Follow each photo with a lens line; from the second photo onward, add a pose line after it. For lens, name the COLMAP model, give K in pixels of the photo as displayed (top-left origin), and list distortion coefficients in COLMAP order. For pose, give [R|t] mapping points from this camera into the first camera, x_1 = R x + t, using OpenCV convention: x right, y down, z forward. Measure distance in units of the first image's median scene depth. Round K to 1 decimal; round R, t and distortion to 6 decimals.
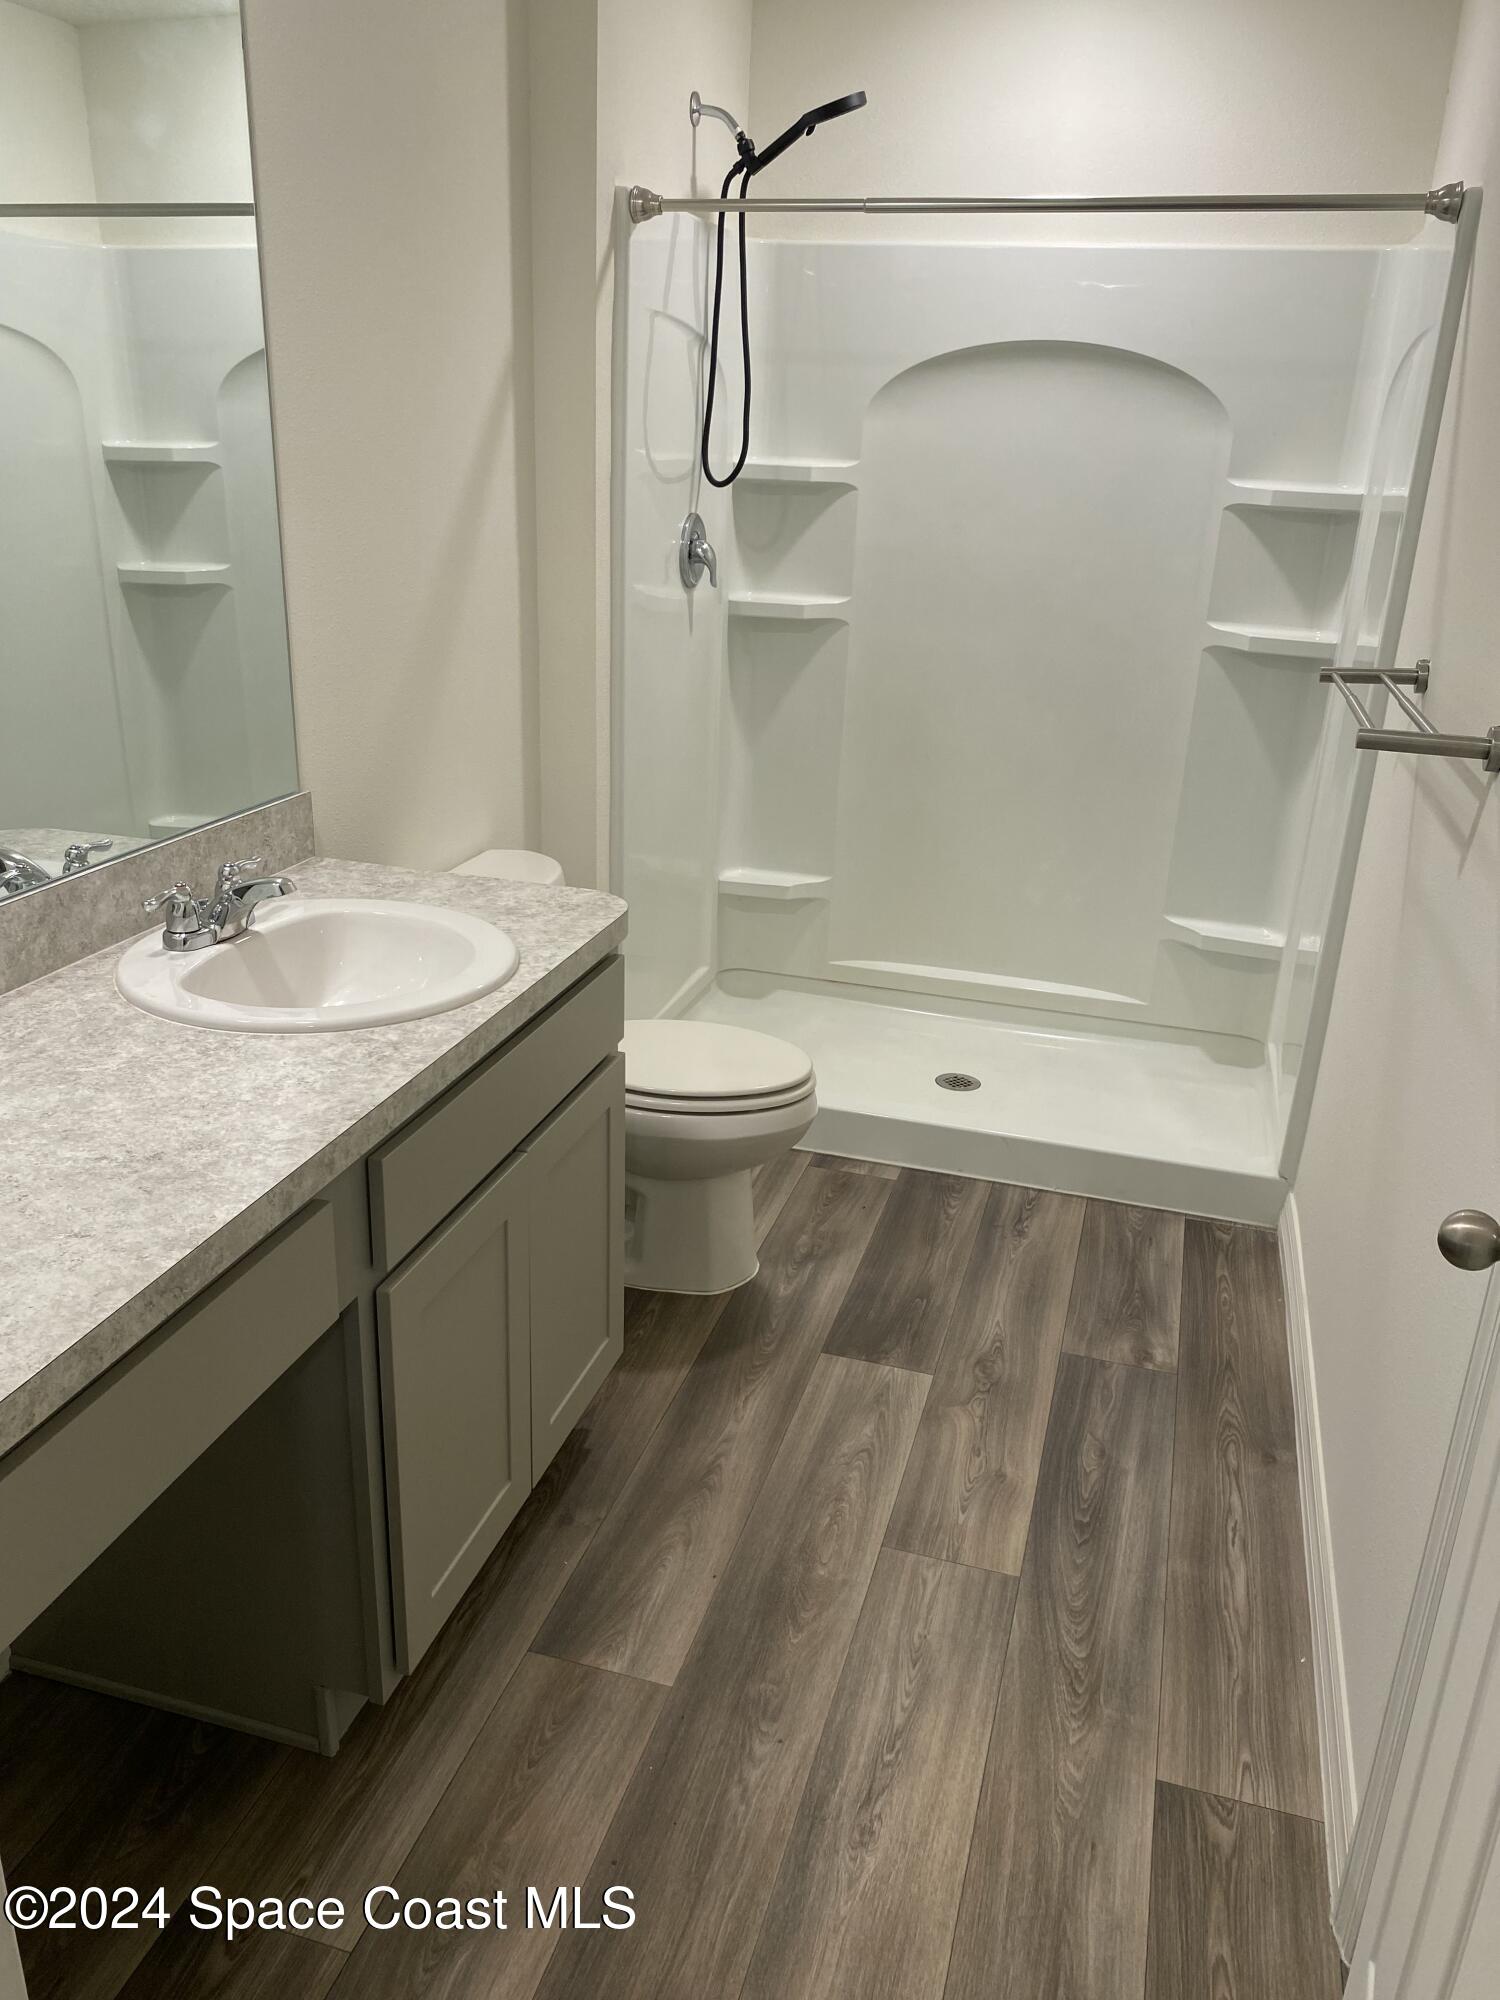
lens RADIAL K [[1518.6, 0, 750.0], [0, 1518.6, 1000.0], [0, 0, 1]] dist [0.030803, -0.008919]
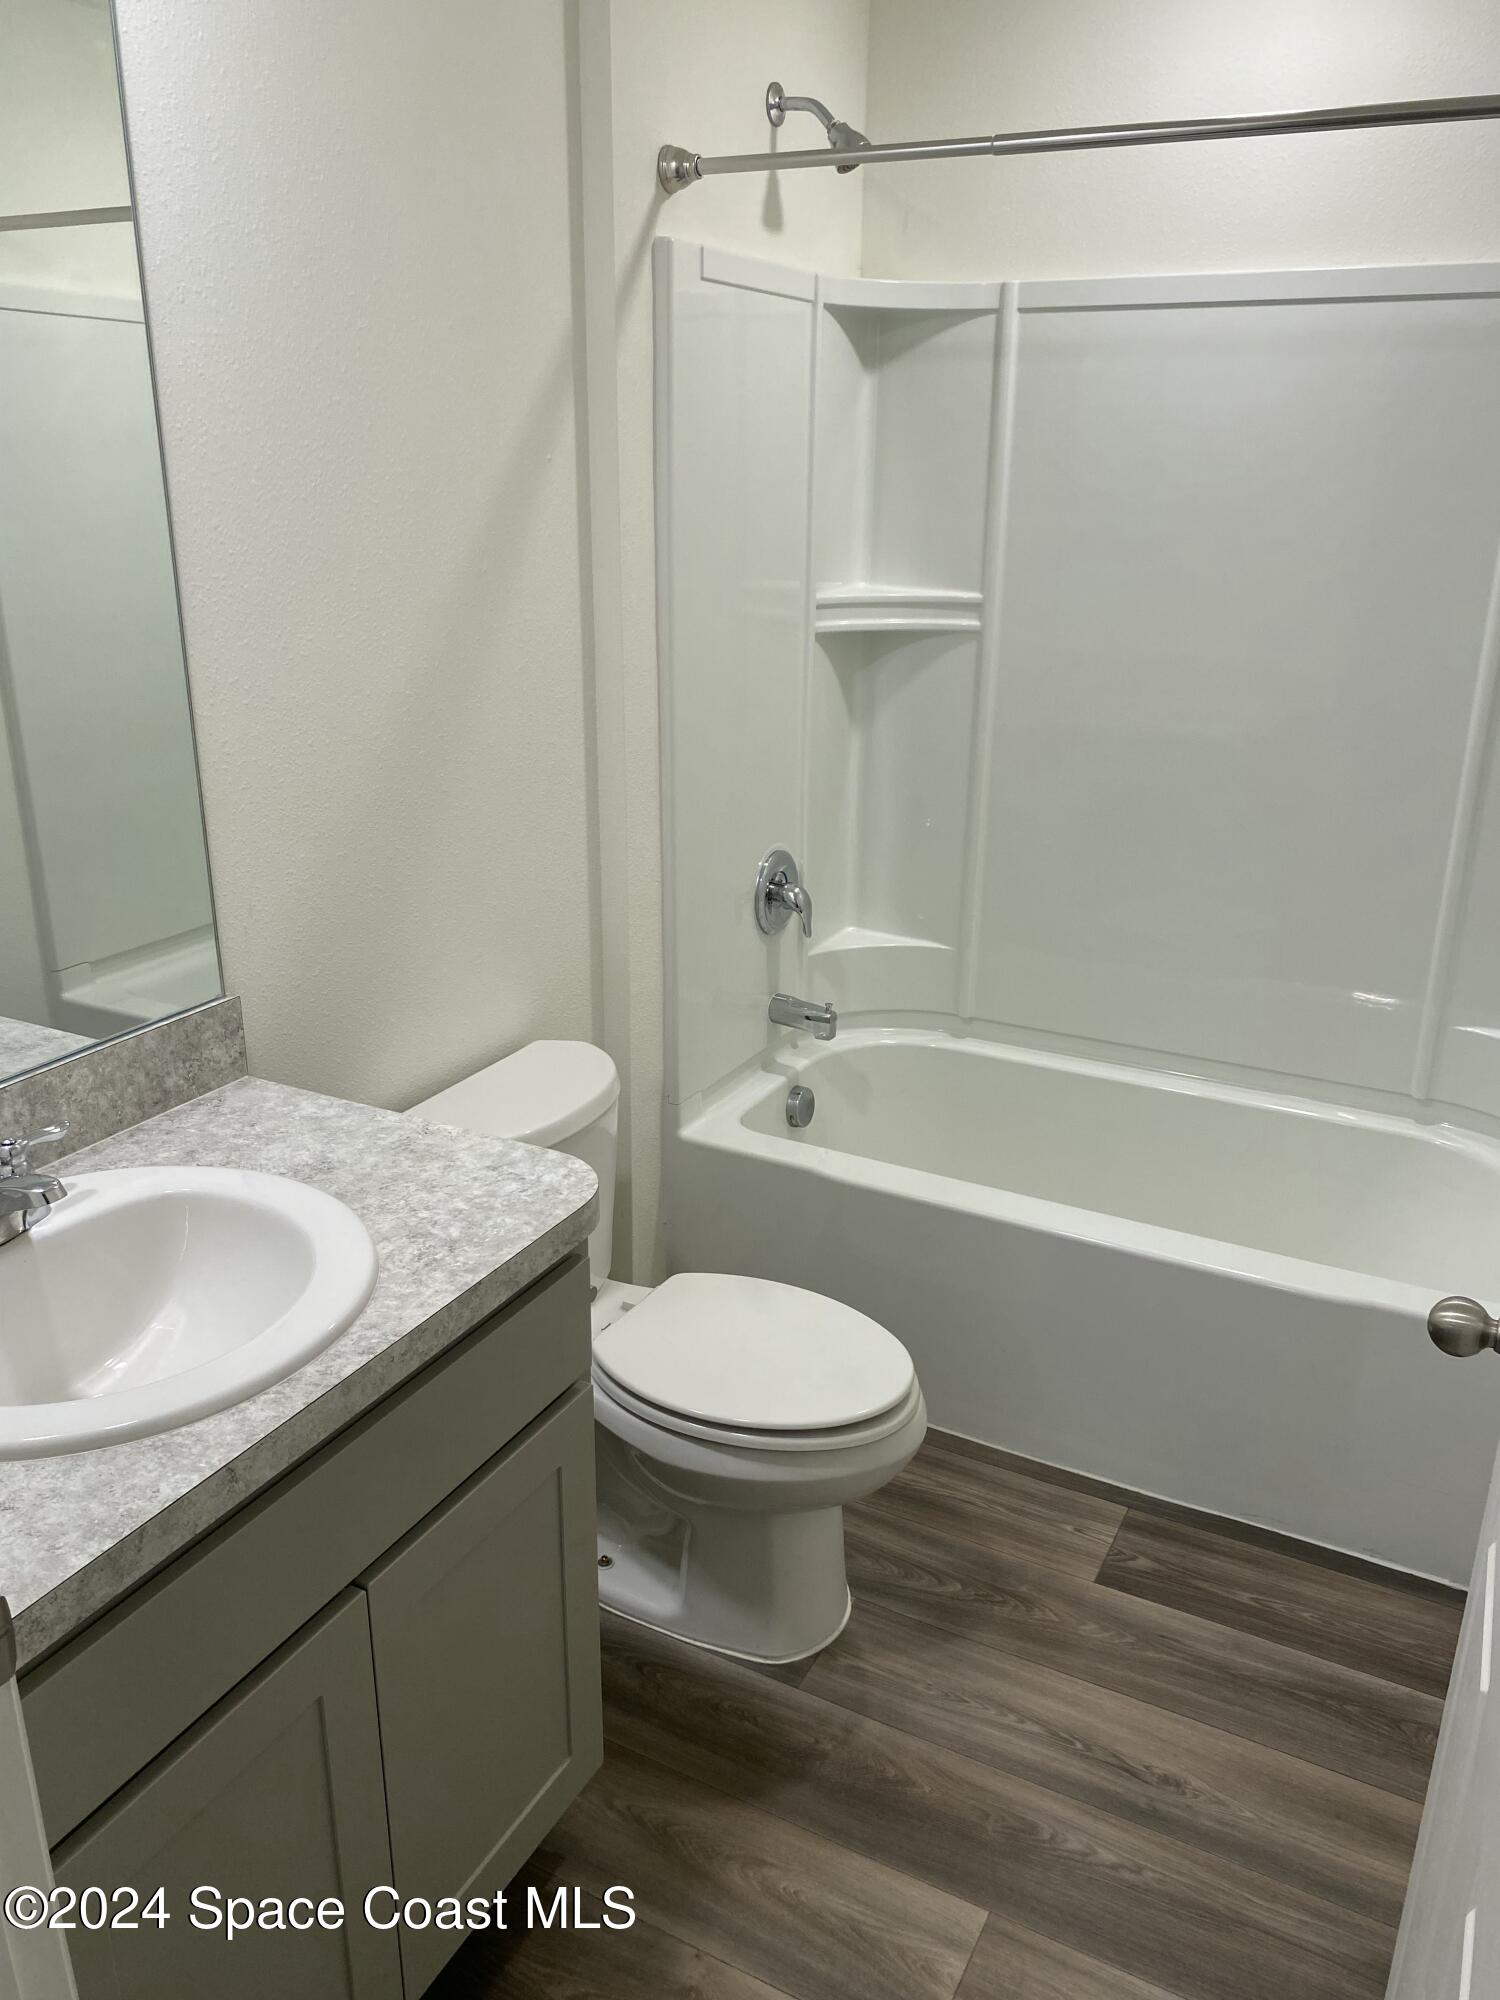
lens RADIAL K [[1560.1, 0, 750.0], [0, 1560.1, 1000.0], [0, 0, 1]] dist [-0.002584, -0.004083]
pose [[0.201170, -0.356086, 0.912542, -0.752144], [0.347346, 0.896984, 0.273443, -0.336381], [-0.915905, 0.261959, 0.304131, 0.750955]]
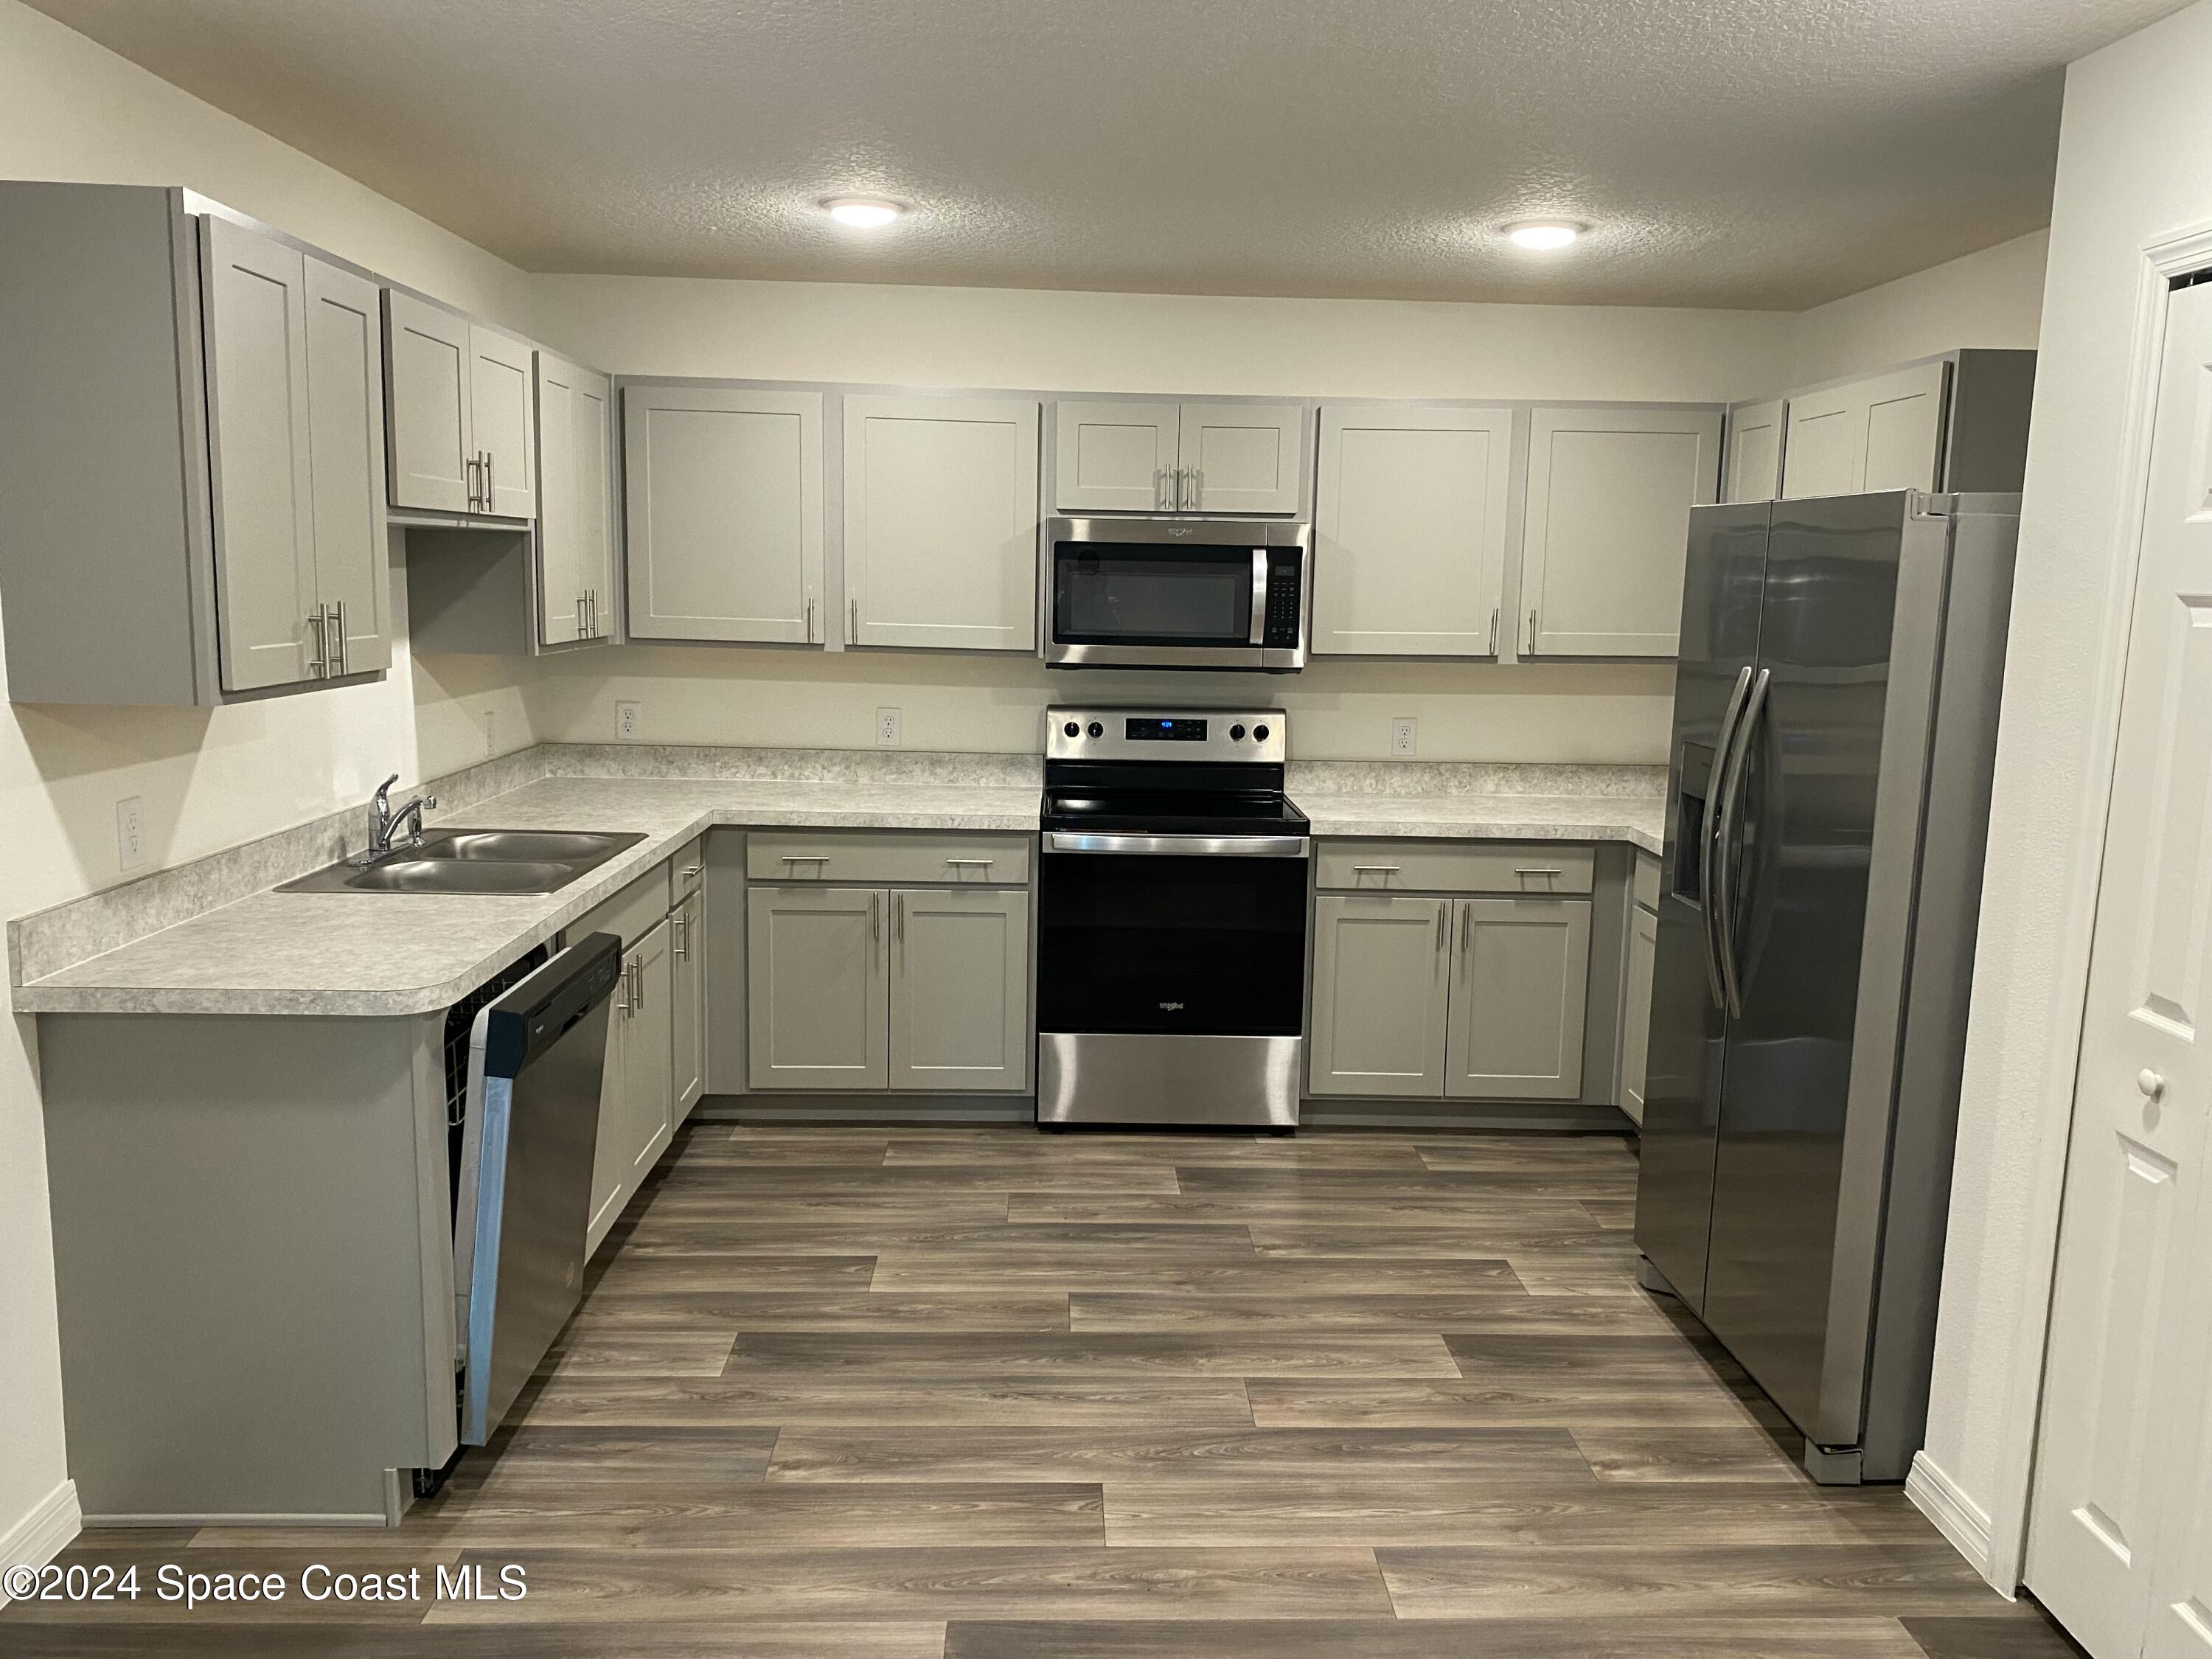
lens RADIAL K [[1725.5, 0, 1106.0], [0, 1725.5, 829.5], [0, 0, 1]] dist [-0.002584, -0.004083]
pose [[0.302723, 0.108164, -0.946921, 1.721174], [-0.349596, 0.936889, -0.004745, -0.056894], [0.886646, 0.332476, 0.321431, 0.280527]]
